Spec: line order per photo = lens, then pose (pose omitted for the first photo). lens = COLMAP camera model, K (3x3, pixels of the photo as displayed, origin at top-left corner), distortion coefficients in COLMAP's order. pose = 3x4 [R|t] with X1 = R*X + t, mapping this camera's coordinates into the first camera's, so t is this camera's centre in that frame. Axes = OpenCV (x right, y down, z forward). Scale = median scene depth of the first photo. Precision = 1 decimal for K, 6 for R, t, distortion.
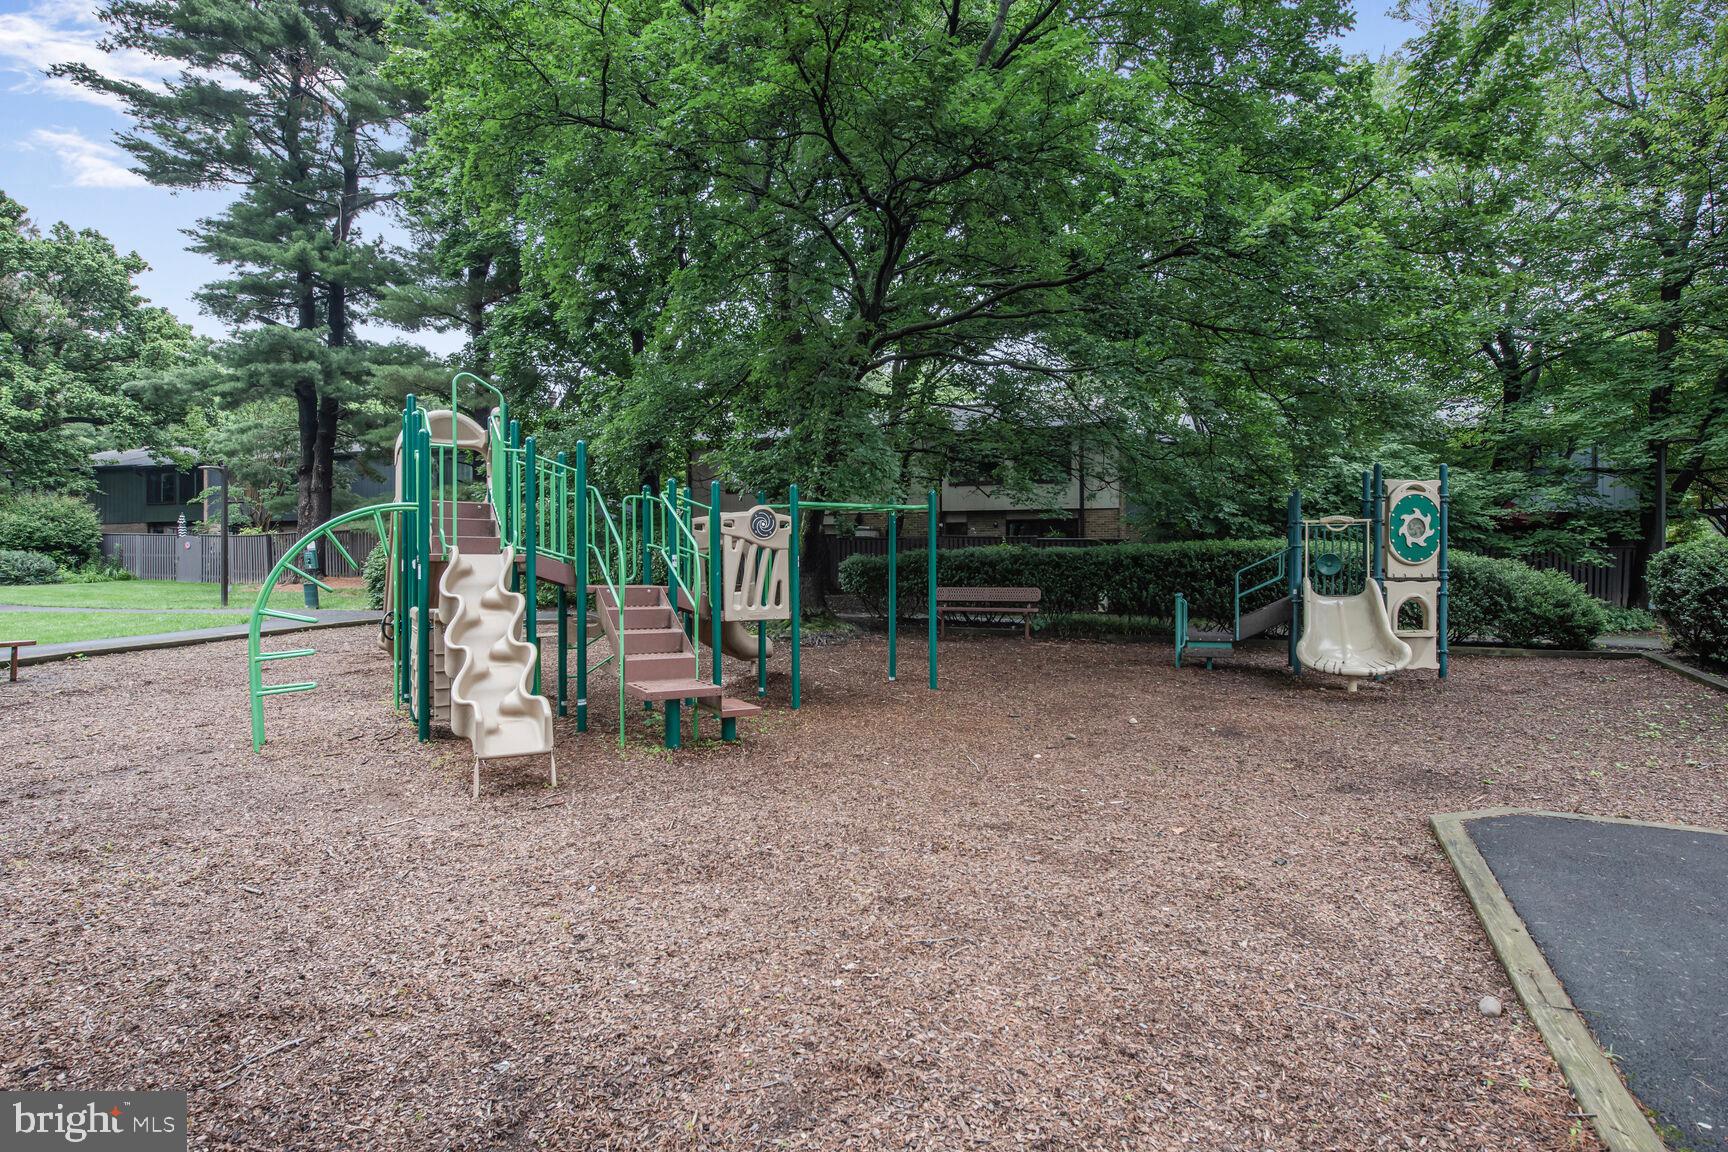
lens RADIAL K [[954.1, 0, 864.0], [0, 954.1, 576.0], [0, 0, 1]] dist [-0.004369, -0.001687]
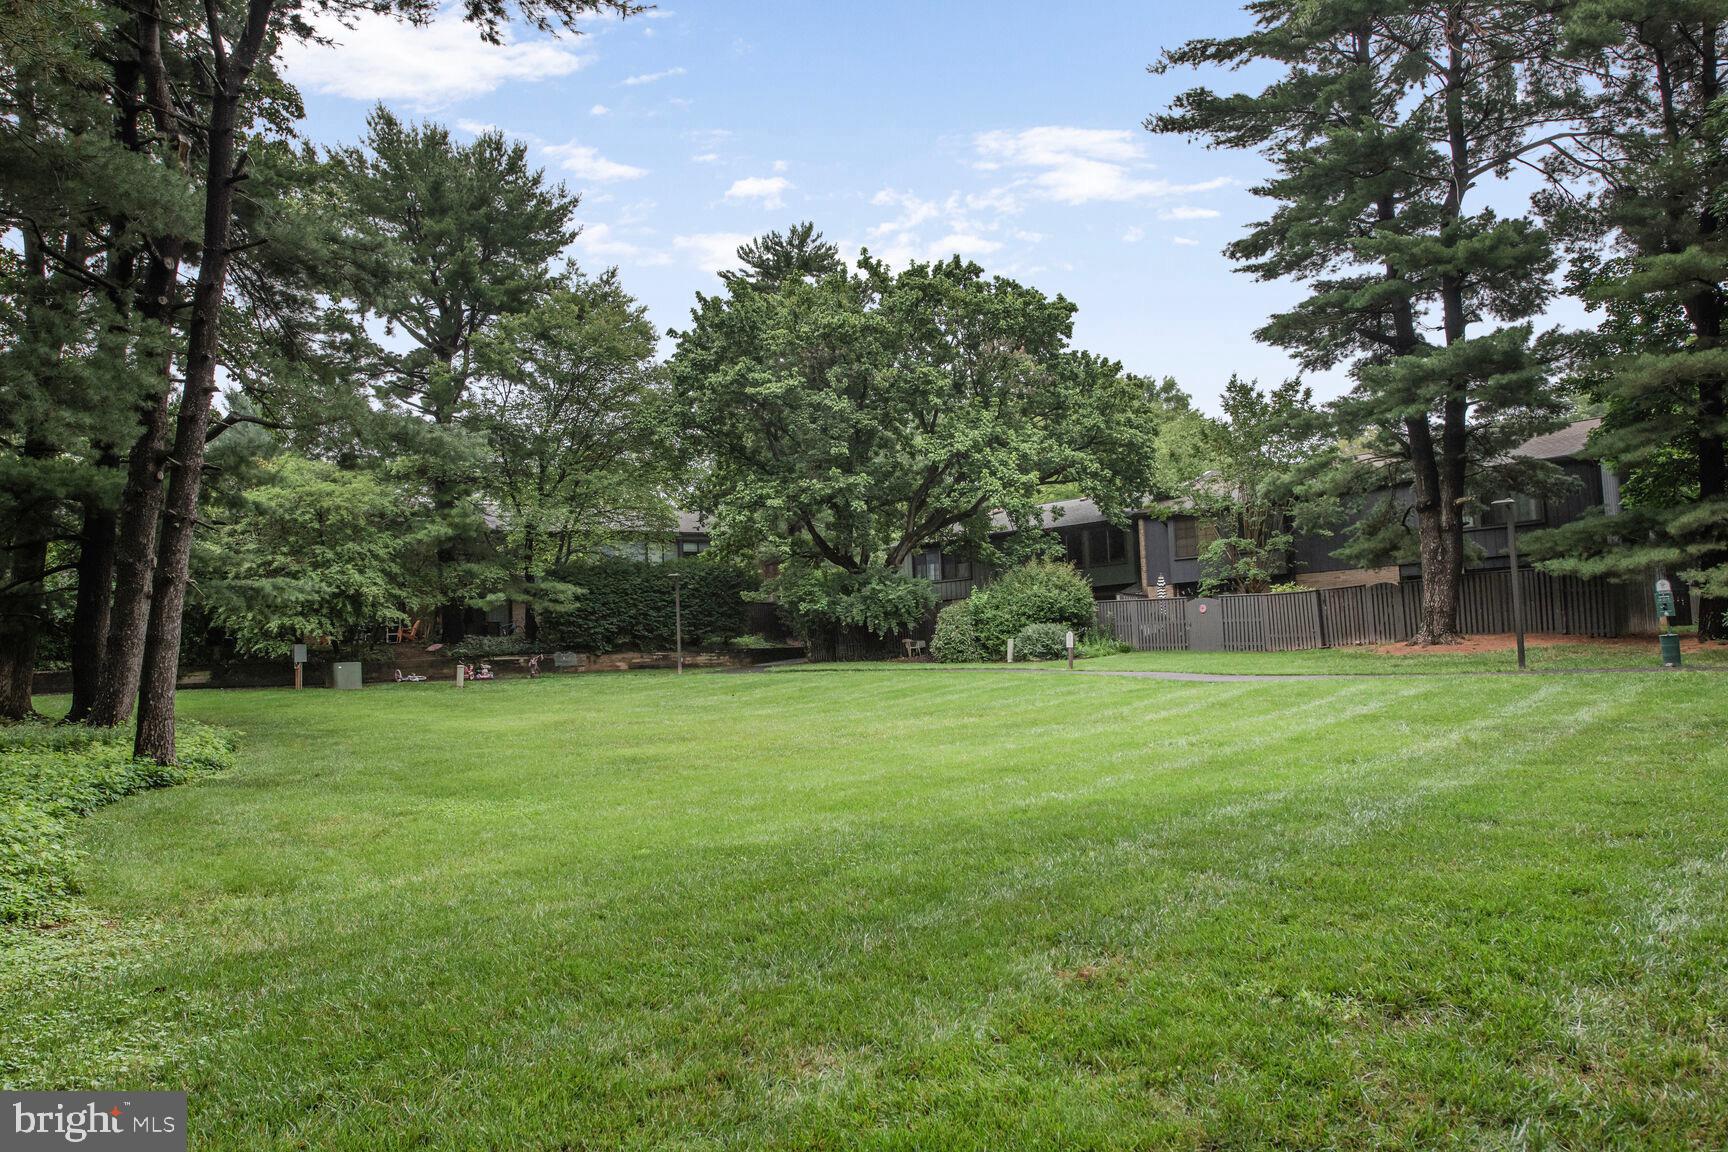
lens RADIAL K [[1259.7, 0, 864.0], [0, 1259.7, 576.0], [0, 0, 1]] dist [0.002436, -0.000033]
pose [[0.855132, -0.066398, -0.514141, -0.953639], [0.037832, 0.997112, -0.065847, 0.004674], [0.517028, 0.036856, 0.855175, -0.370228]]
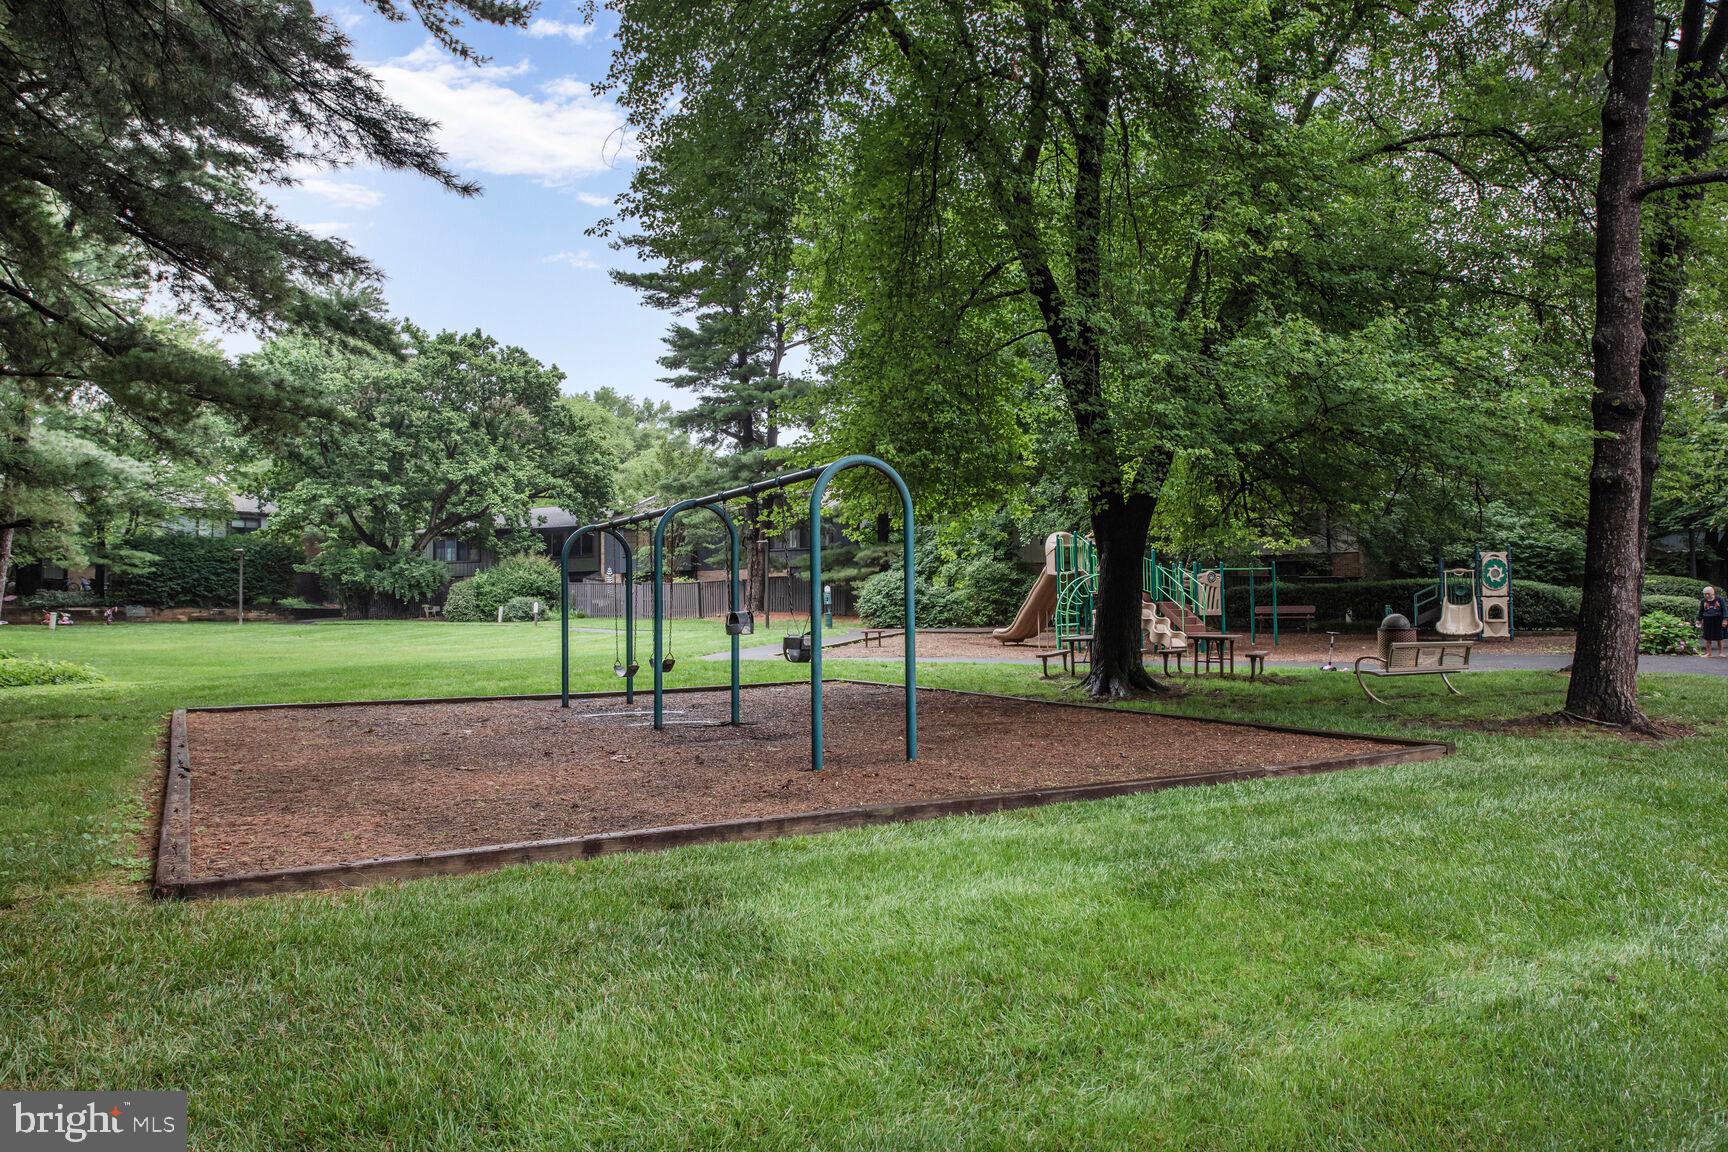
lens RADIAL K [[1153.9, 0, 868.4], [0, 1153.9, 561.1], [0, 0, 1]] dist [0.000625, -0.001079]
pose [[0.989554, -0.017898, -0.143045, -0.366301], [0.010526, 0.998585, -0.052128, 0.034619], [0.143776, 0.050078, 0.988342, -1.410640]]
